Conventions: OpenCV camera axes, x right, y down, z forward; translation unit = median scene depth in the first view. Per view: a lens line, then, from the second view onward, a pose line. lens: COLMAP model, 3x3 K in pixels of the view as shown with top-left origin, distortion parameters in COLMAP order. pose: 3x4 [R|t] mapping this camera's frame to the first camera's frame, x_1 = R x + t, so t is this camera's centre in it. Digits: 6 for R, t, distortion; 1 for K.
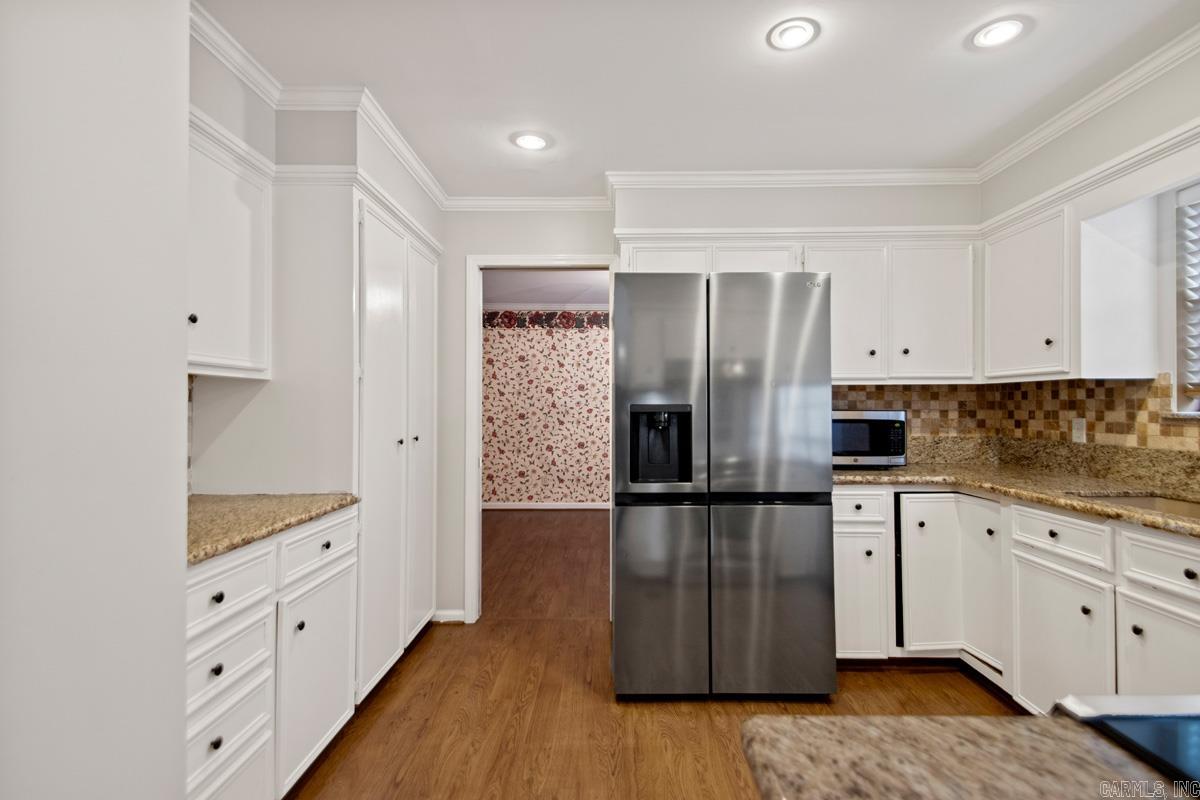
lens RADIAL K [[564.5, 0, 610.5], [0, 564.5, 404.8], [0, 0, 1]] dist [0.045443, -0.024596]
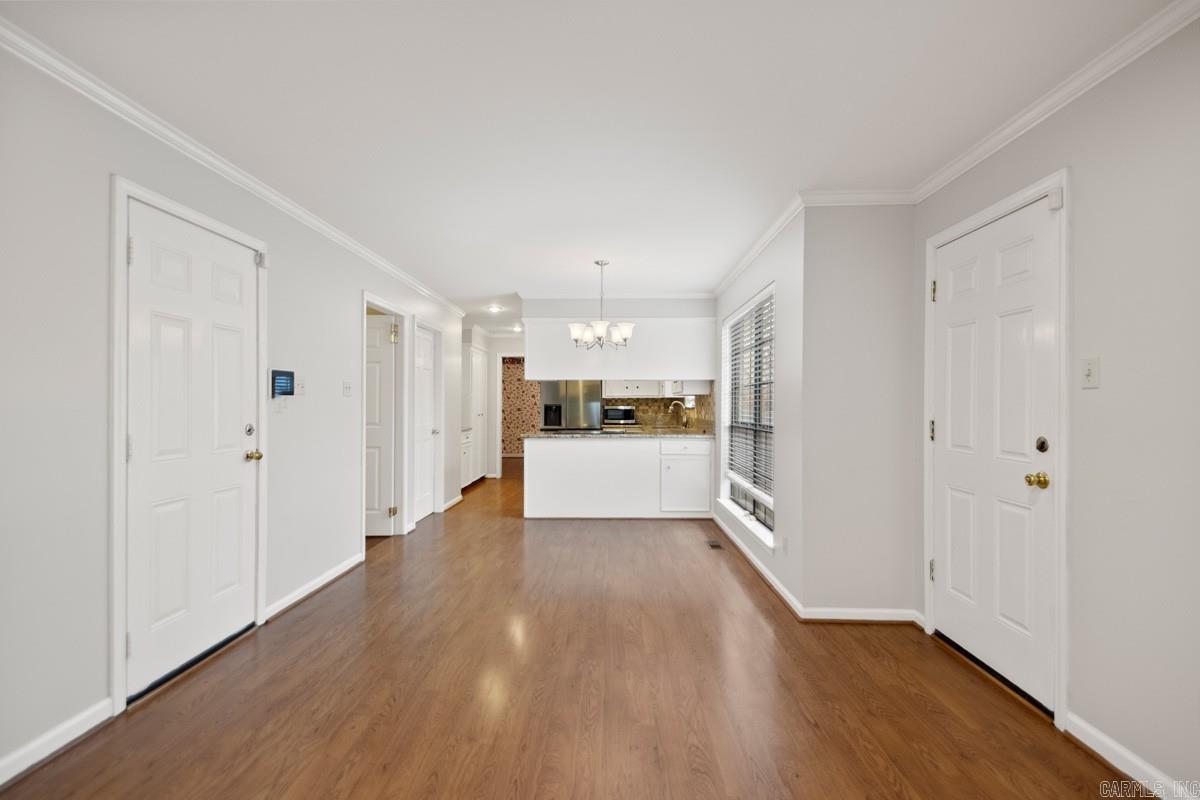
lens RADIAL K [[554.8, 0, 609.6], [0, 554.8, 402.3], [0, 0, 1]] dist [0.044841, -0.019149]
pose [[0.999959, 0.001660, -0.008855, 0.171097], [-0.001672, 0.999998, -0.001437, -0.002674], [0.008852, 0.001451, 0.999960, -0.902635]]
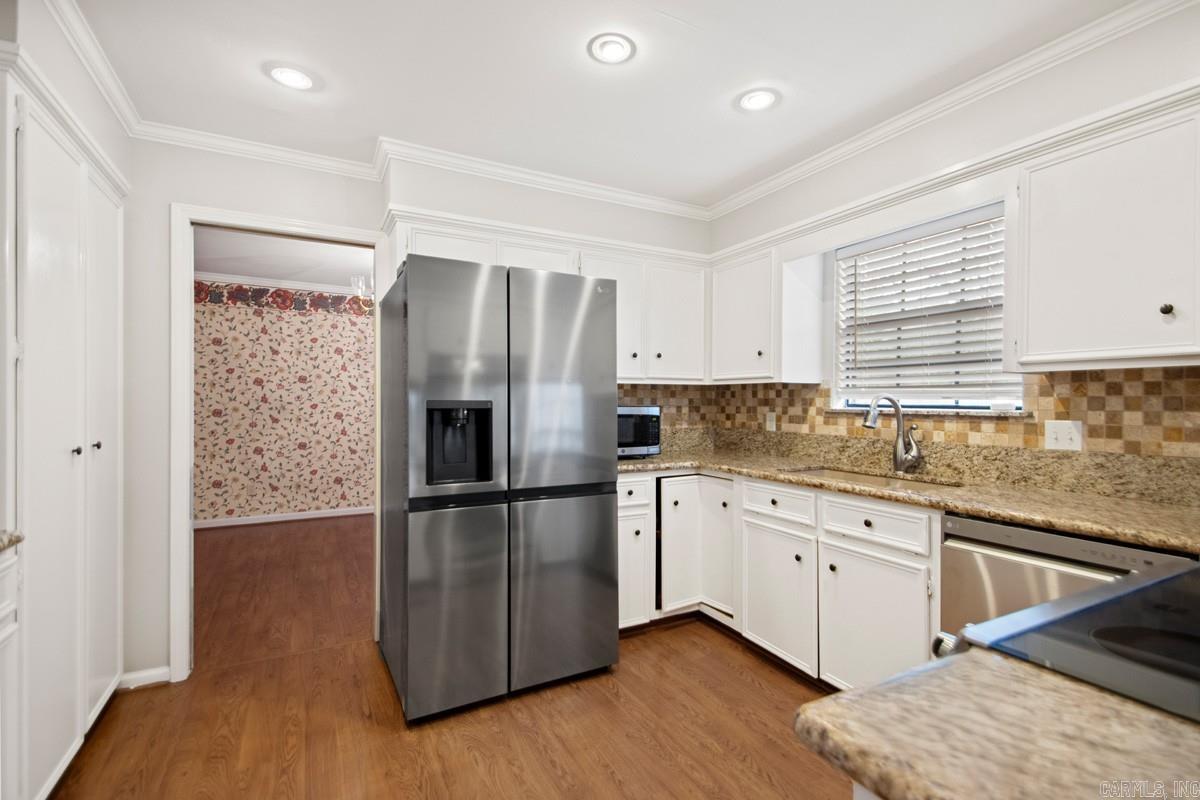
lens RADIAL K [[551.2, 0, 610.7], [0, 551.2, 406.4], [0, 0, 1]] dist [0.042518, -0.022162]
pose [[0.877272, -0.000113, 0.479994, -0.047520], [-0.005587, 0.999930, 0.010448, -0.000643], [-0.479961, -0.011847, 0.877210, 0.025544]]
